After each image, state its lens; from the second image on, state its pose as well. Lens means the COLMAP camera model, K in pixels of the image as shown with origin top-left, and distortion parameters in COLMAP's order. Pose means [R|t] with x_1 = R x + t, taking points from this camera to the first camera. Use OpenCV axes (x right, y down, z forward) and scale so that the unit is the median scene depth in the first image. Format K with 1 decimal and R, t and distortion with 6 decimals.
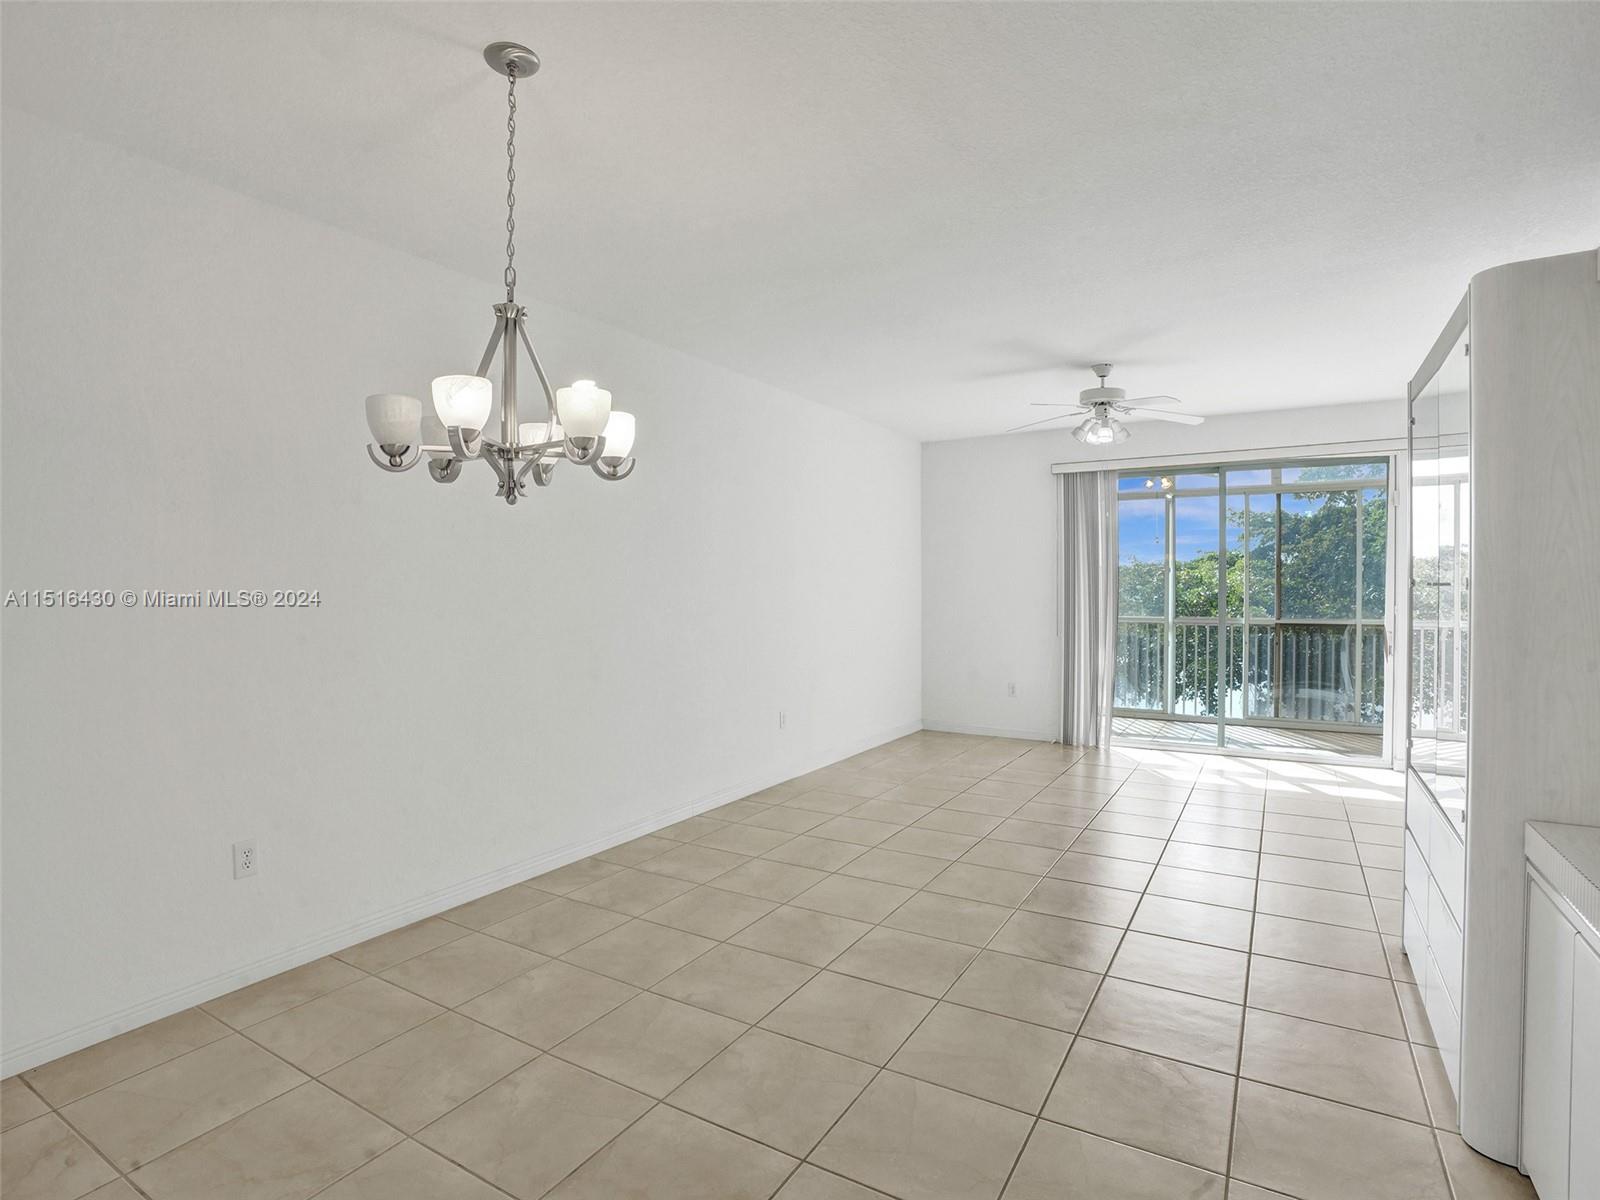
lens RADIAL K [[817.4, 0, 797.6], [0, 817.4, 615.6], [0, 0, 1]] dist [-0.027549, 0.000618]
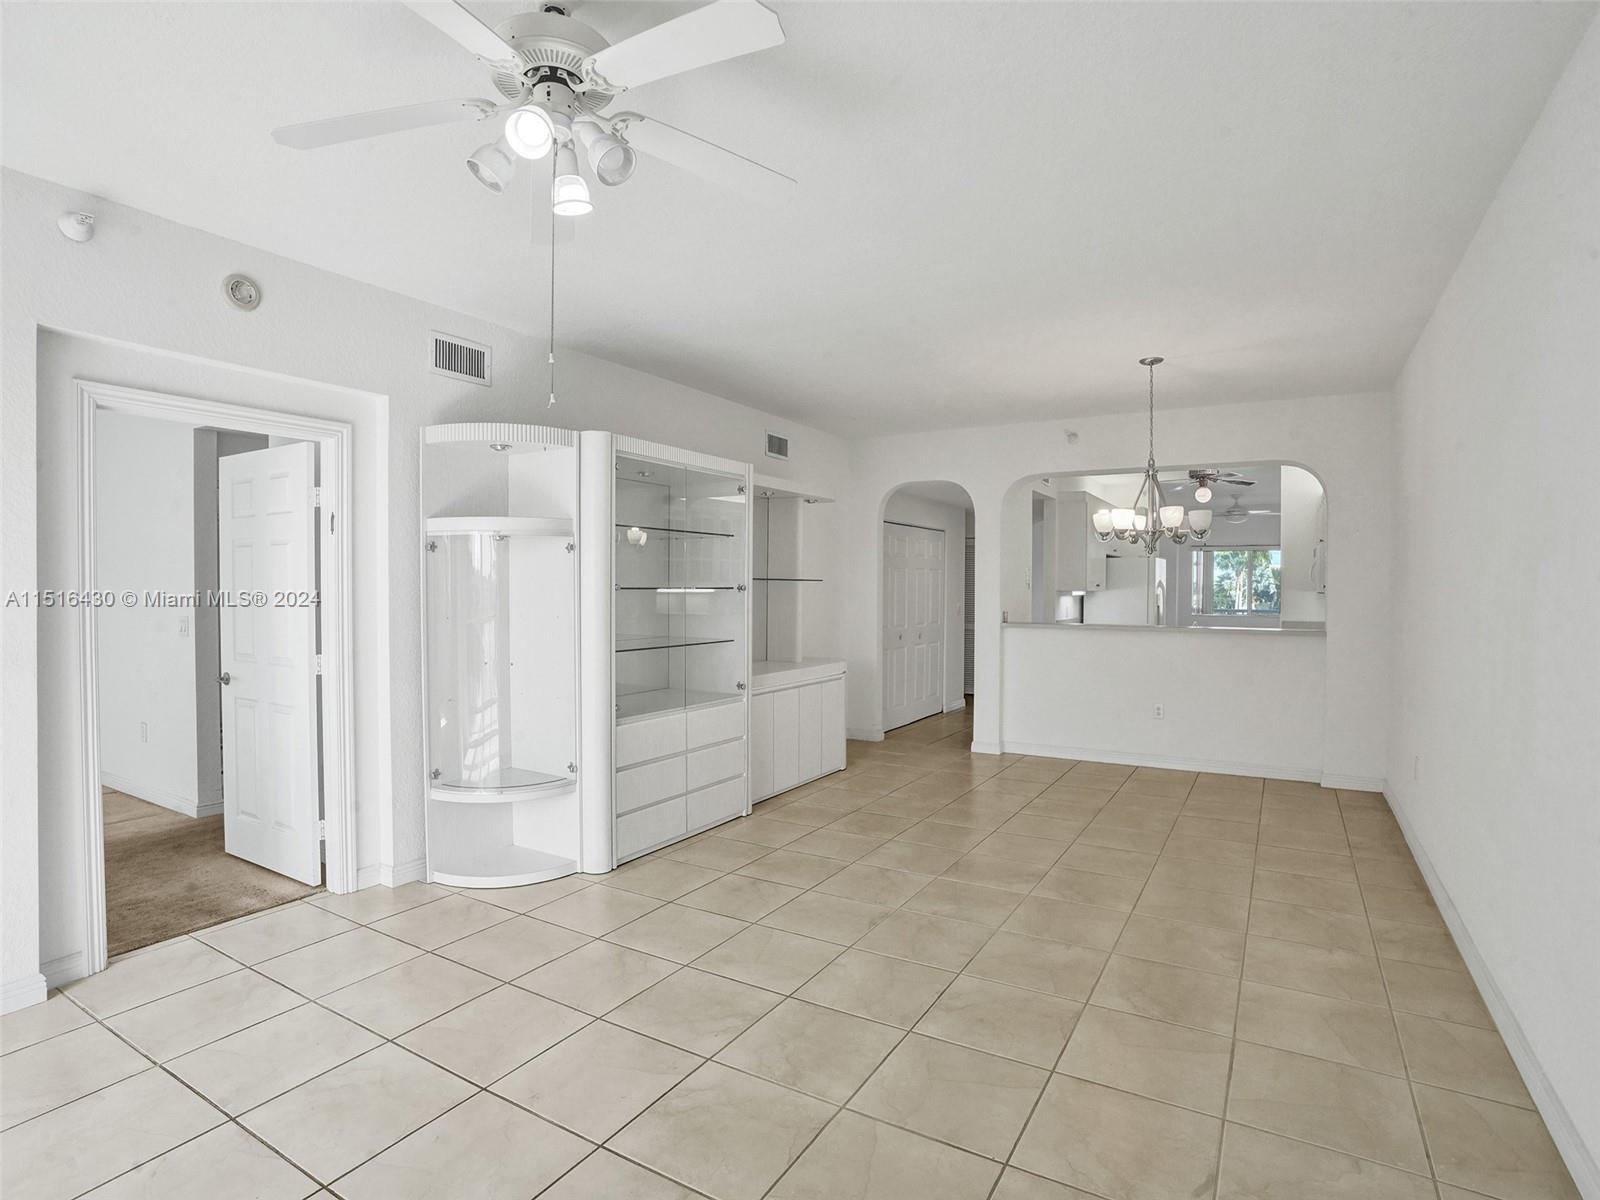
lens RADIAL K [[829.0, 0, 799.2], [0, 829.0, 607.3], [0, 0, 1]] dist [-0.000531, 0.000414]
pose [[-0.999995, -0.002883, 0.001581, 0.266733], [-0.002783, 0.998173, 0.060356, -0.054795], [-0.001752, 0.060351, -0.998176, 1.368654]]
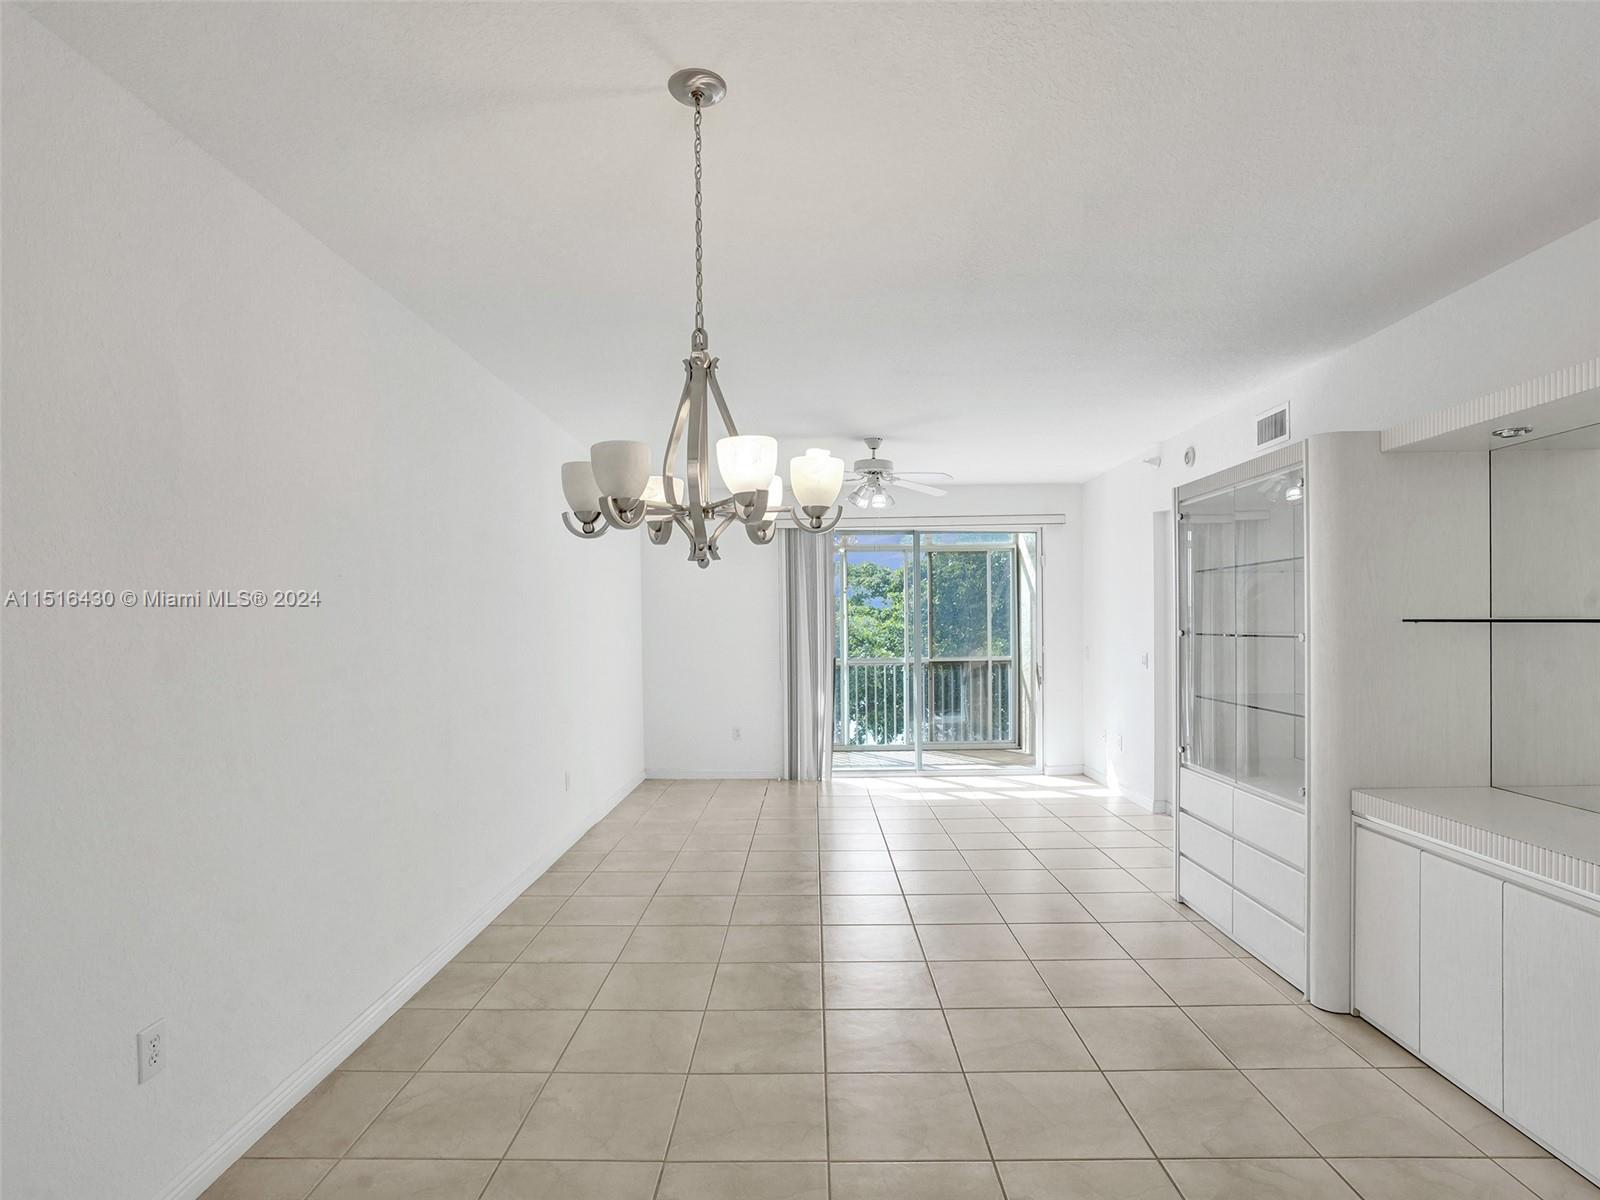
lens RADIAL K [[842.0, 0, 798.1], [0, 842.0, 648.9], [0, 0, 1]] dist [0.000421, 0.000202]
pose [[0.867894, -0.019341, 0.496372, -0.298538], [0.024440, 0.999694, -0.003780, -0.014388], [-0.496147, 0.015412, 0.868102, 0.040760]]
